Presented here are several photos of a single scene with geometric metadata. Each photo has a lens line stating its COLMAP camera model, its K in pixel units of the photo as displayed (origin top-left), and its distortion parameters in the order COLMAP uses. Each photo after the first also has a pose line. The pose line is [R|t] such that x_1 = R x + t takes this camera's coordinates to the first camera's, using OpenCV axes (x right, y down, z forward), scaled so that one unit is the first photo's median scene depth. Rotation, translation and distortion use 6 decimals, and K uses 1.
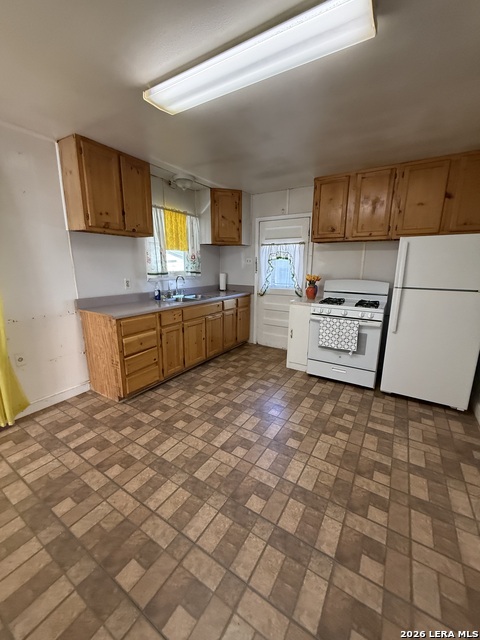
lens RADIAL K [[252.4, 0, 241.6], [0, 252.4, 319.8], [0, 0, 1]] dist [-0.002071, 0.000581]
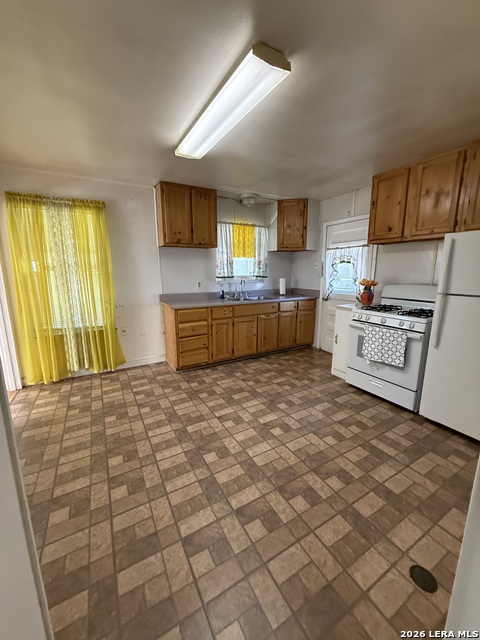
lens RADIAL K [[252.4, 0, 243.2], [0, 252.4, 320.8], [0, 0, 1]] dist [-0.002071, 0.000581]
pose [[0.884832, 0.083236, -0.458415, 0.418602], [-0.091801, 0.995771, 0.003612, 0.017844], [0.456777, 0.038887, 0.888731, -0.041378]]
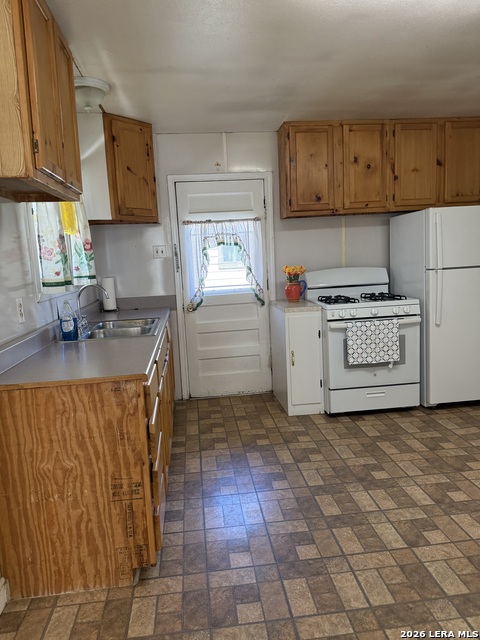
lens RADIAL K [[444.5, 0, 239.0], [0, 444.5, 318.1], [0, 0, 1]] dist [0.040491, -0.049956]
pose [[0.785822, -0.132662, 0.604057, -0.732203], [0.189379, 0.981420, -0.030826, -0.047538], [-0.588744, 0.138619, 0.796345, 0.245435]]
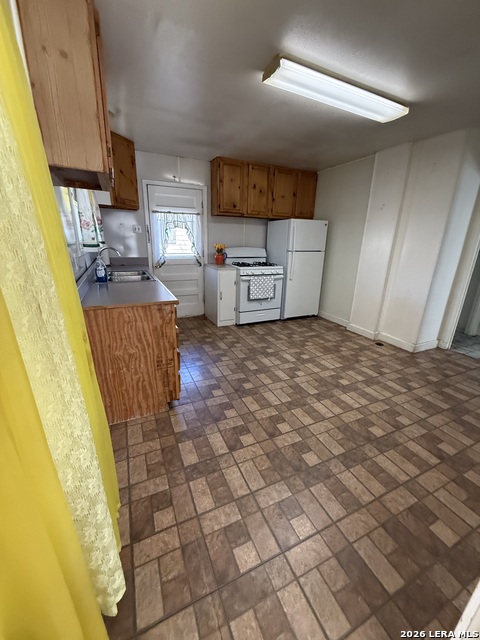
lens RADIAL K [[252.4, 0, 241.8], [0, 252.4, 318.3], [0, 0, 1]] dist [-0.002071, 0.000581]
pose [[0.550842, -0.247307, 0.797128, -0.913306], [0.159797, 0.968672, 0.190103, -0.067546], [-0.819169, 0.022662, 0.573104, 0.339961]]
